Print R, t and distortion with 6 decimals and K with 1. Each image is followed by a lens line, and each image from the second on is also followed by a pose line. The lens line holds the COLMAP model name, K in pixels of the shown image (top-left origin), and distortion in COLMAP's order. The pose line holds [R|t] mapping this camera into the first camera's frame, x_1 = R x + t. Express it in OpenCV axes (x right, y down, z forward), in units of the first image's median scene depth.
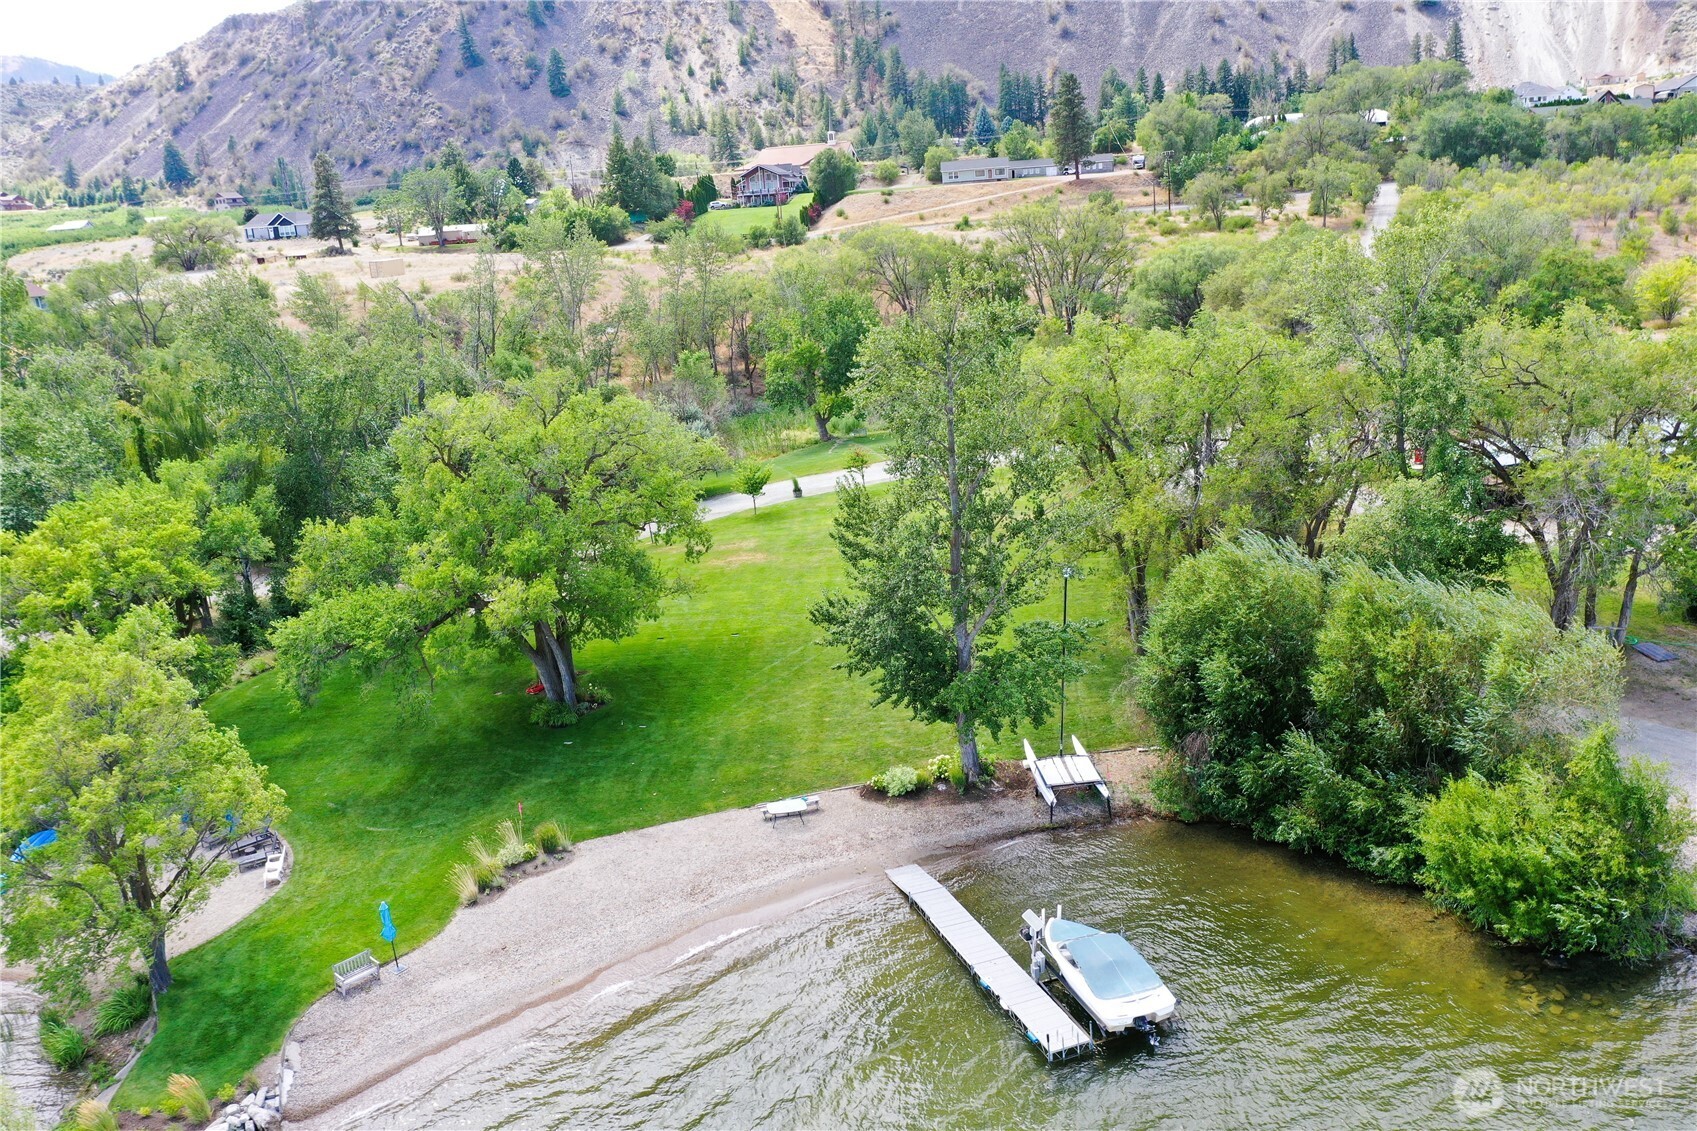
lens RADIAL K [[1348.2, 0, 837.6], [0, 1348.2, 561.6], [0, 0, 1]] dist [0.017824, 0.002100]
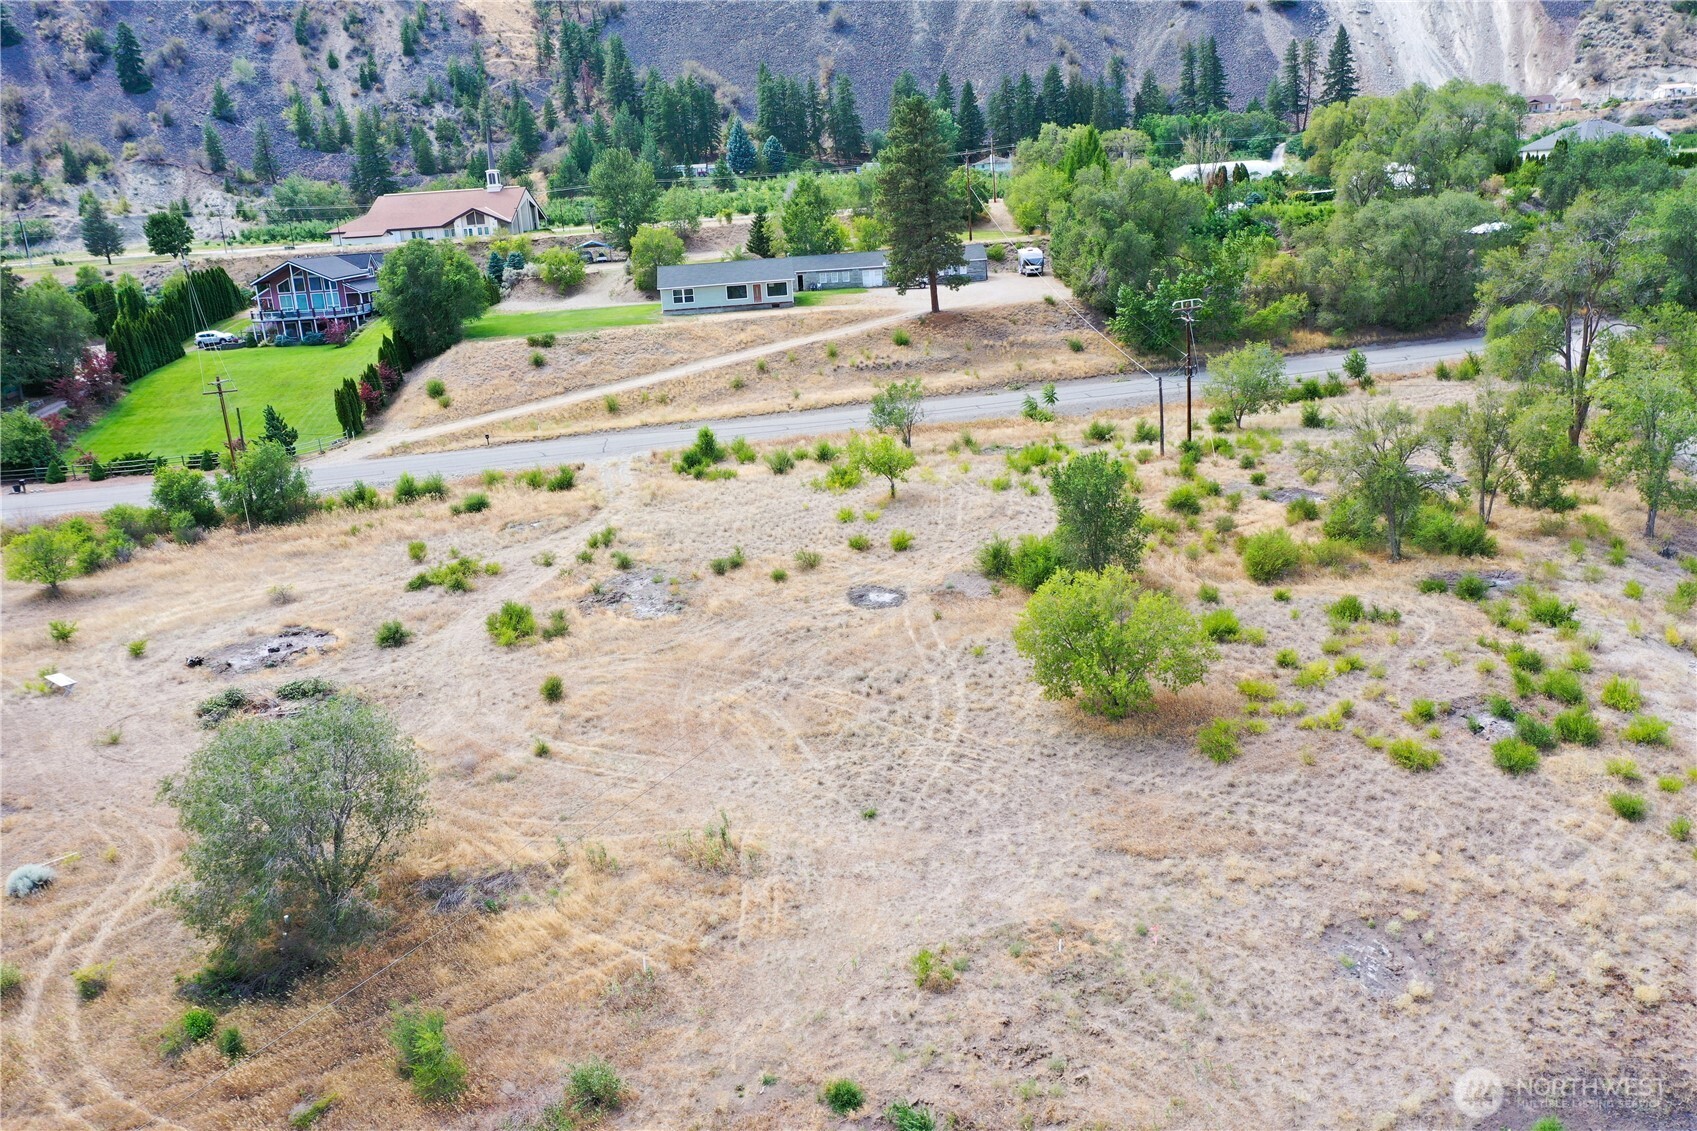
lens RADIAL K [[1348.2, 0, 837.6], [0, 1348.2, 561.6], [0, 0, 1]] dist [0.017824, 0.002100]
pose [[0.985107, -0.036302, 0.168066, 0.051661], [0.035732, 0.999341, 0.006418, -0.179056], [-0.168188, -0.000317, 0.985755, 0.475240]]
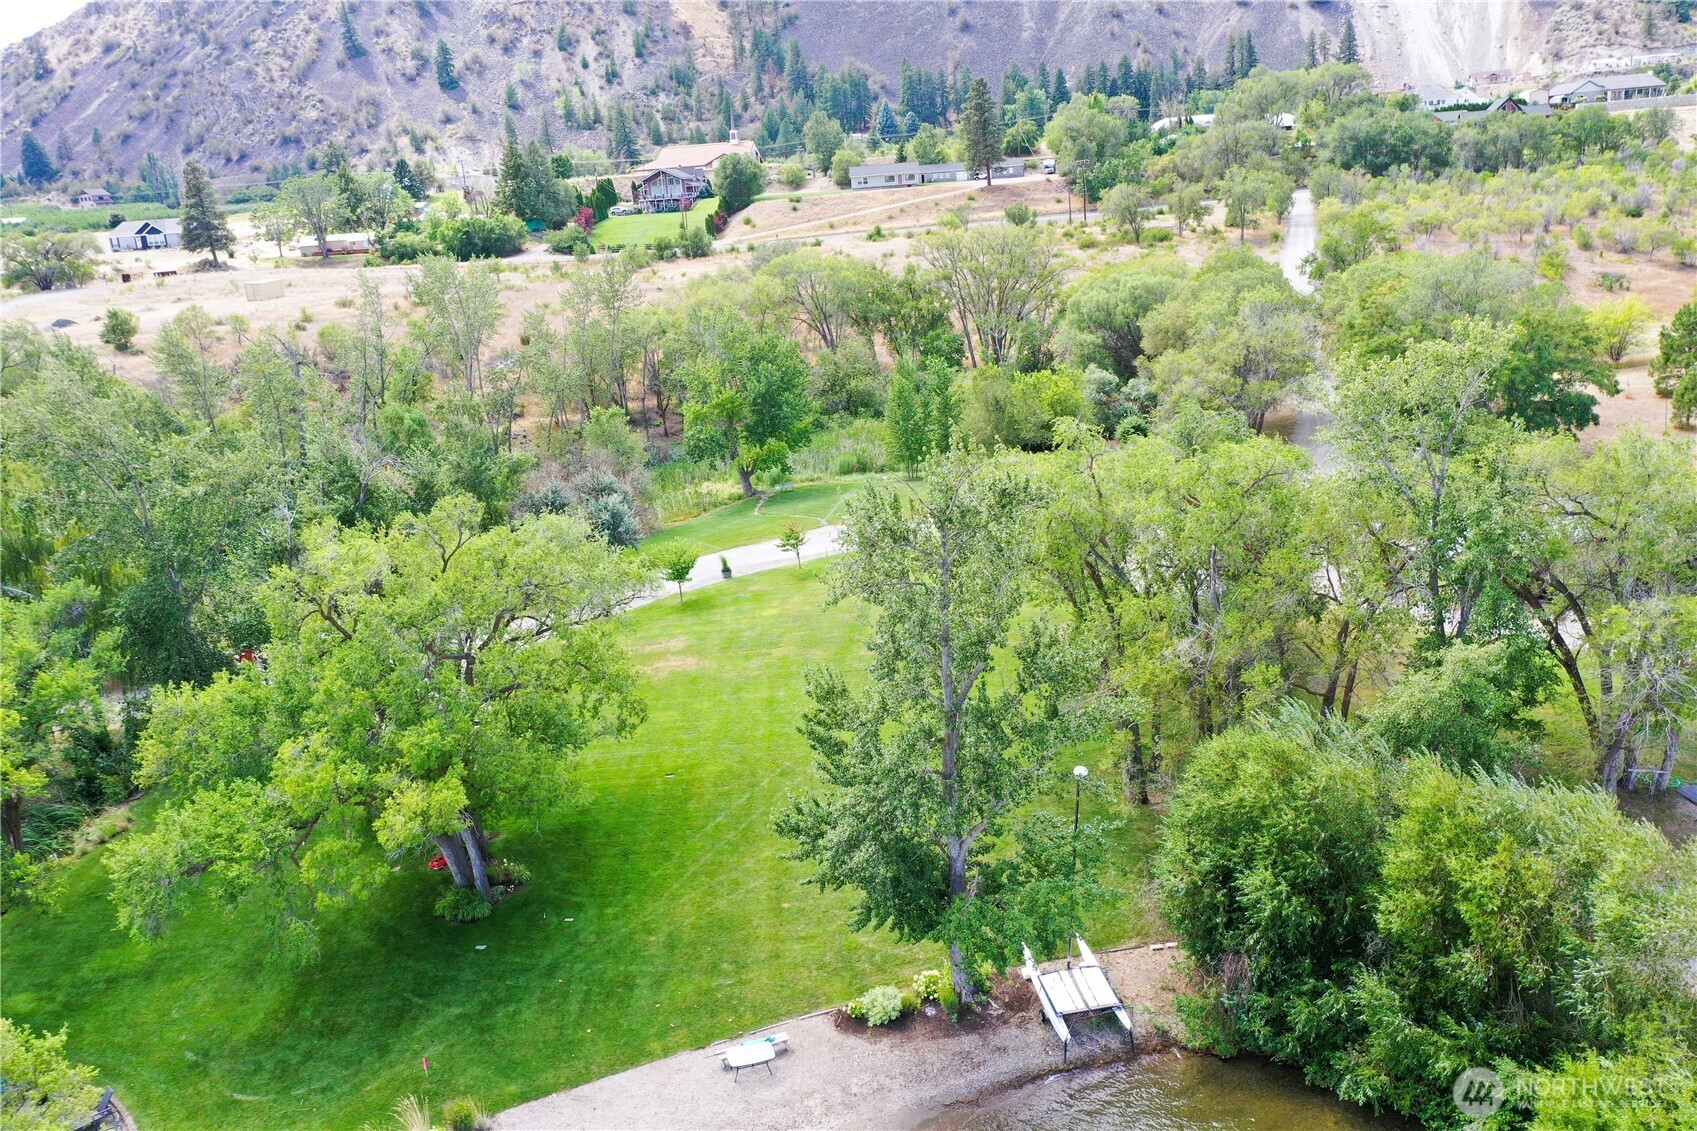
lens RADIAL K [[1348.2, 0, 837.6], [0, 1348.2, 561.6], [0, 0, 1]] dist [0.017824, 0.002100]
pose [[0.997322, -0.021092, 0.070028, -0.005819], [0.020415, 0.999738, 0.010371, -0.020944], [-0.070228, -0.008913, 0.997491, 0.026491]]
